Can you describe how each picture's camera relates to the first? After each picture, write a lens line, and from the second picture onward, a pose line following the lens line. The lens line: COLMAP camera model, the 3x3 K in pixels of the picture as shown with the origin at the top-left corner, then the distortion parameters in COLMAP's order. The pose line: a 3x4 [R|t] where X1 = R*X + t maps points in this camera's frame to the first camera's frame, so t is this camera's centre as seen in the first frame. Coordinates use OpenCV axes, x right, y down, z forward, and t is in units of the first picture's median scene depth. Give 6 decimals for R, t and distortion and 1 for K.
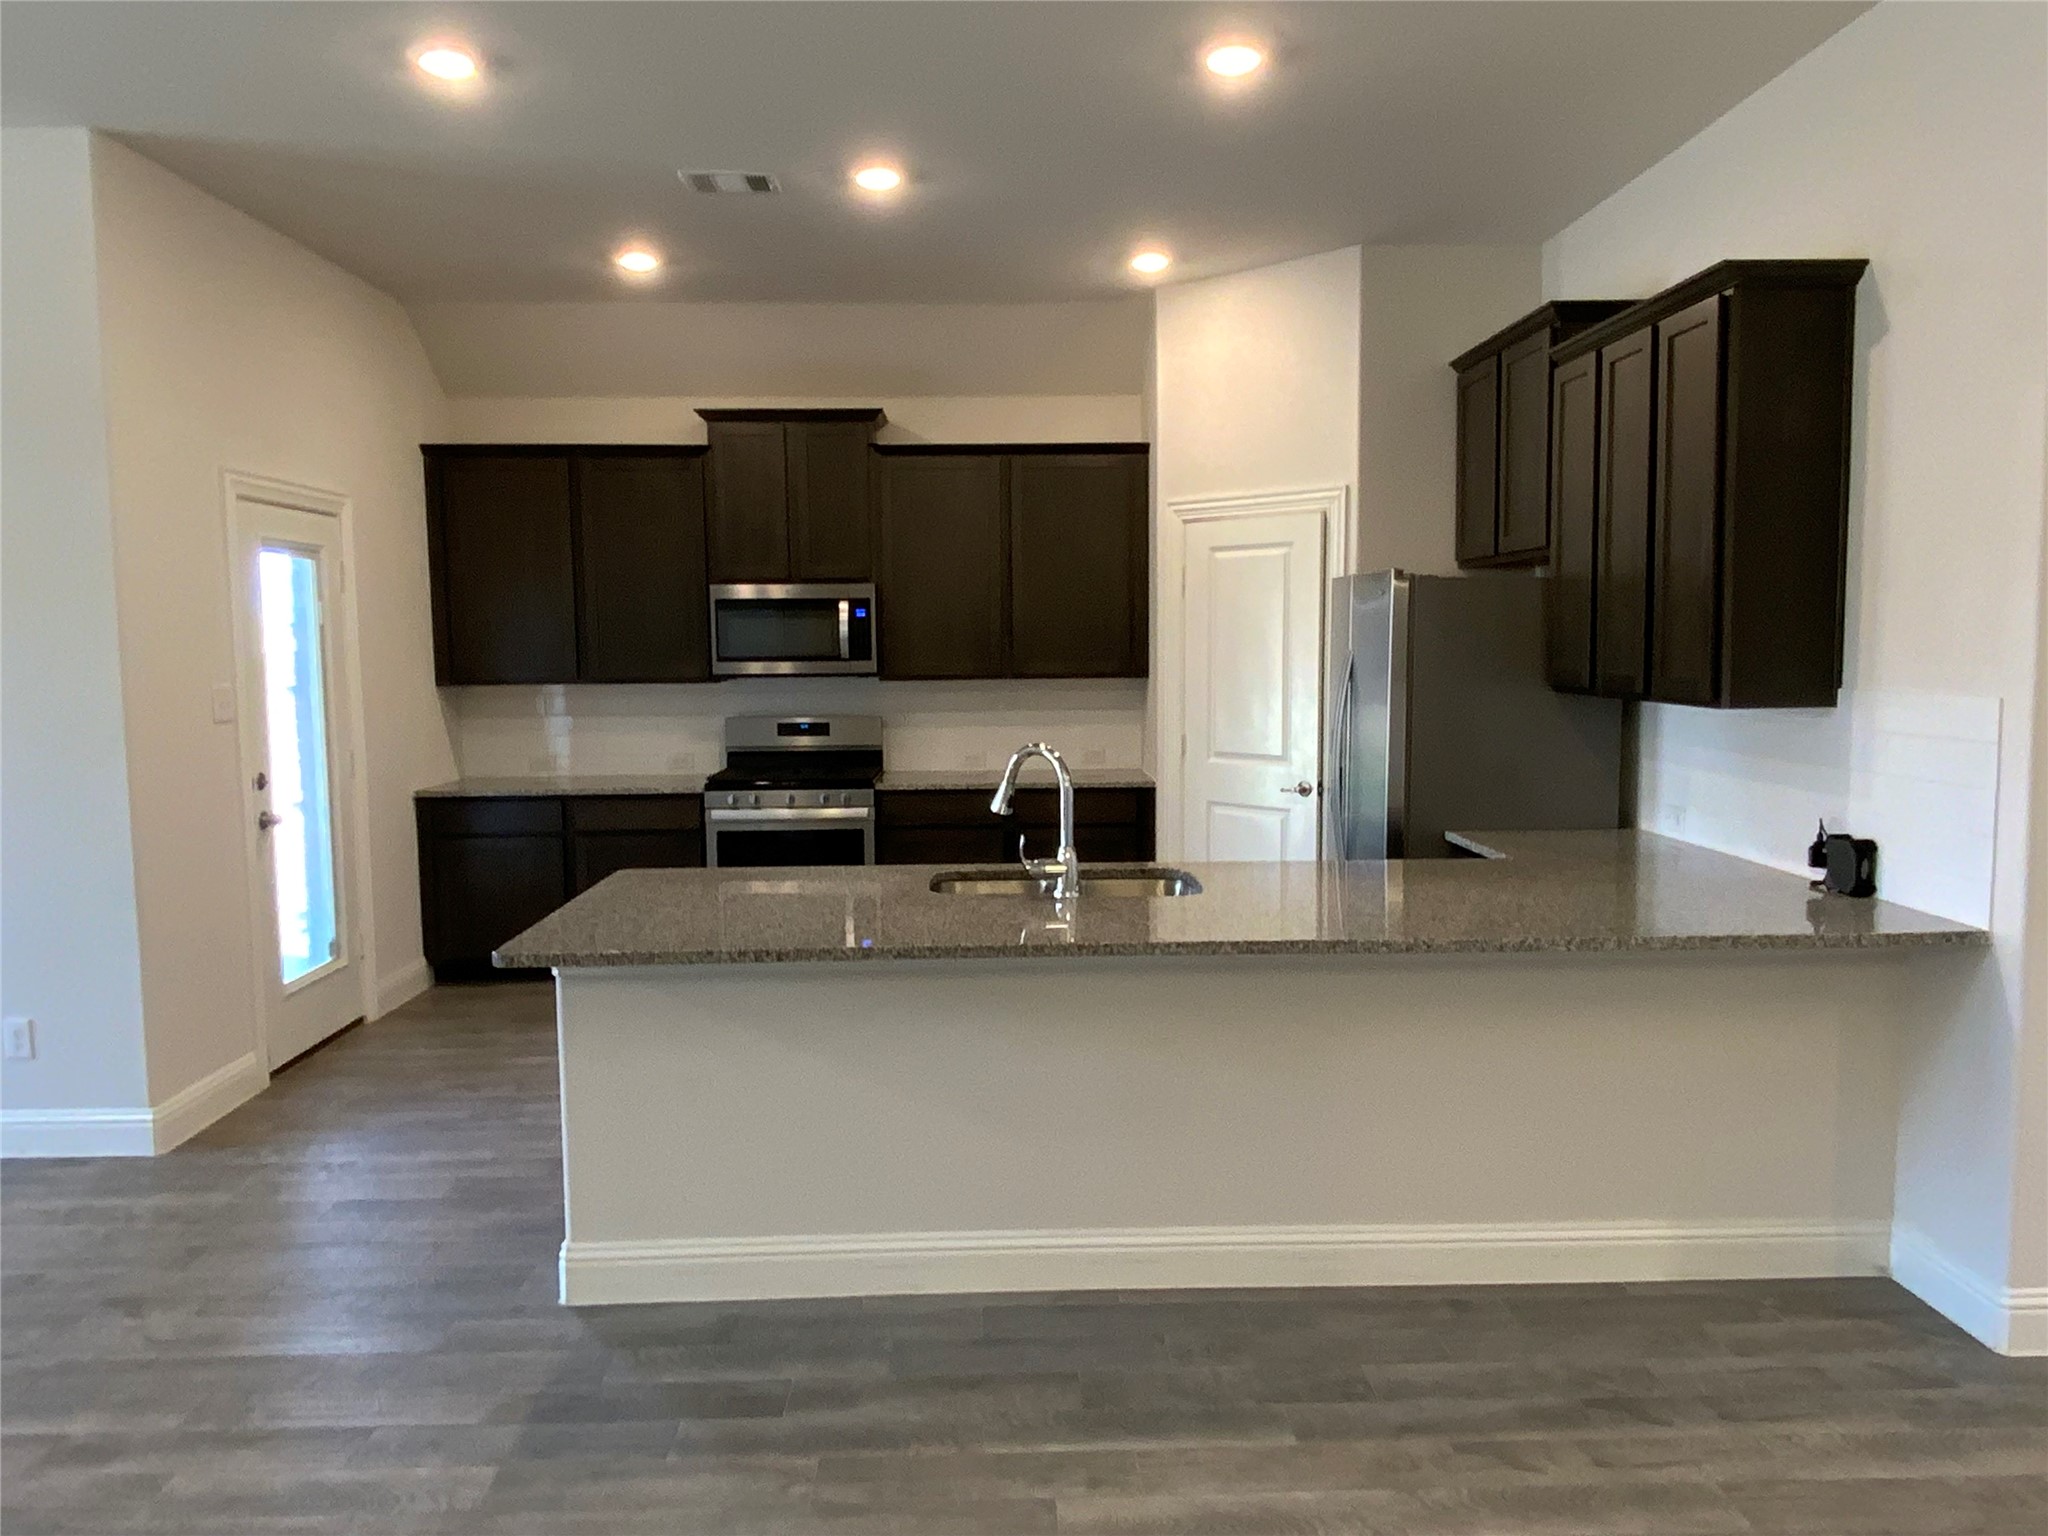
lens RADIAL K [[1439.0, 0, 1024.0], [0, 1439.0, 768.0], [0, 0, 1]] dist [-0.001865, -0.000496]
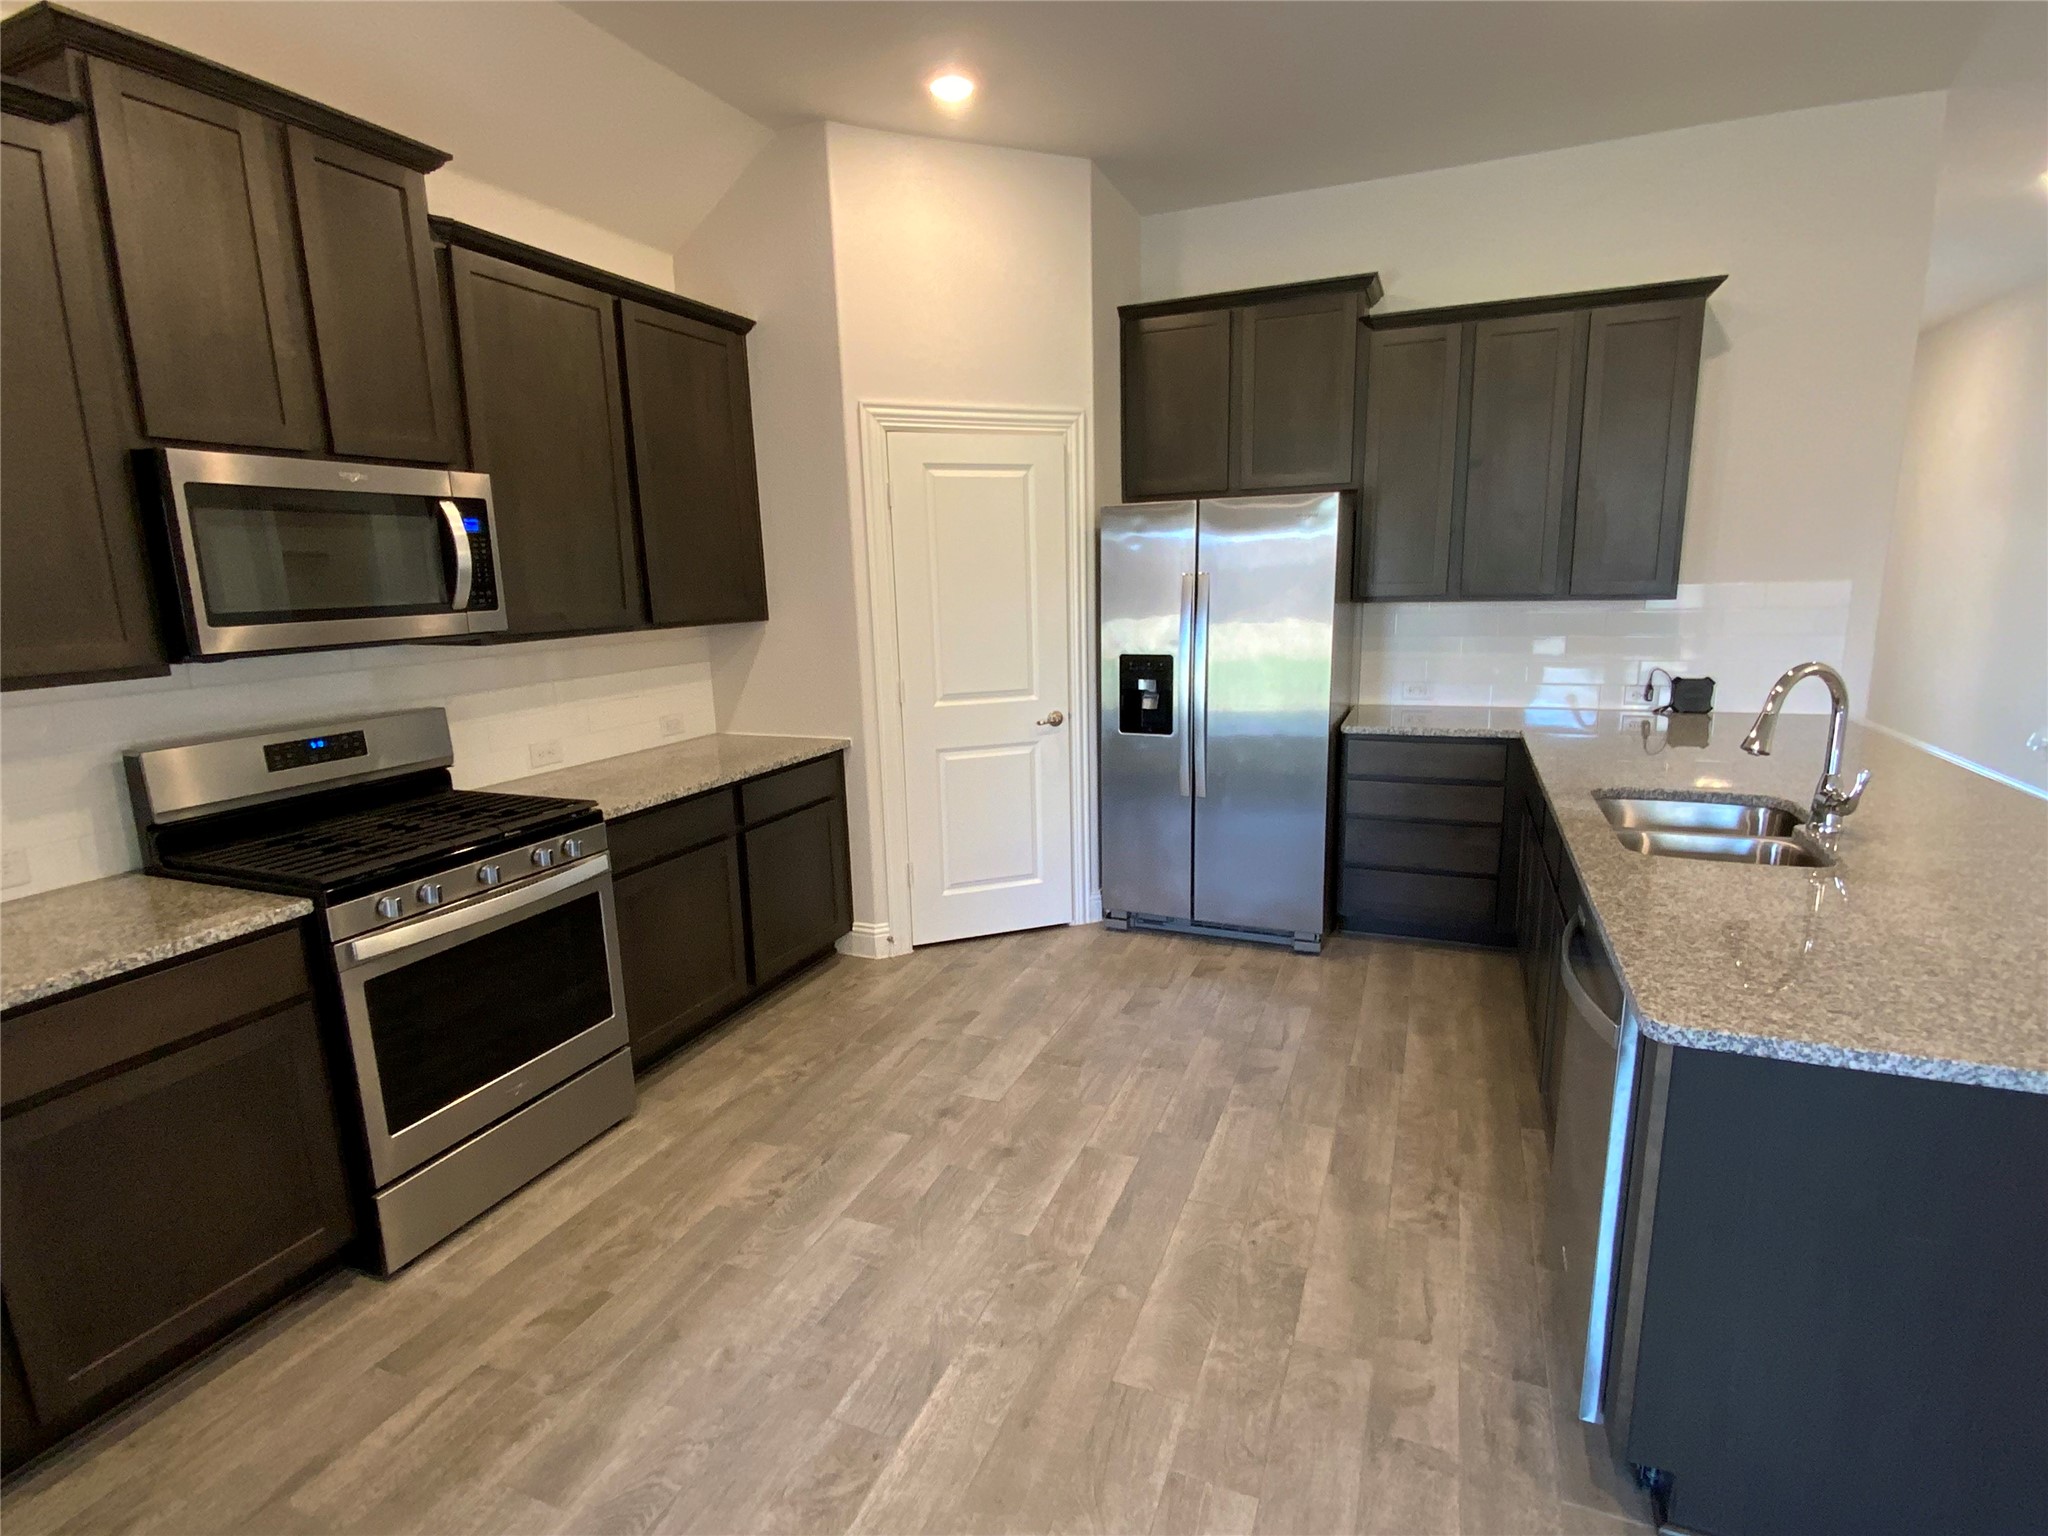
lens RADIAL K [[1022.7, 0, 1024.0], [0, 1022.7, 768.0], [0, 0, 1]] dist [0.001971, -0.000020]
pose [[0.405839, -0.172296, 0.897557, -0.403572], [0.105027, 0.984356, 0.141469, -0.048945], [-0.907890, 0.036854, 0.417585, 0.642572]]
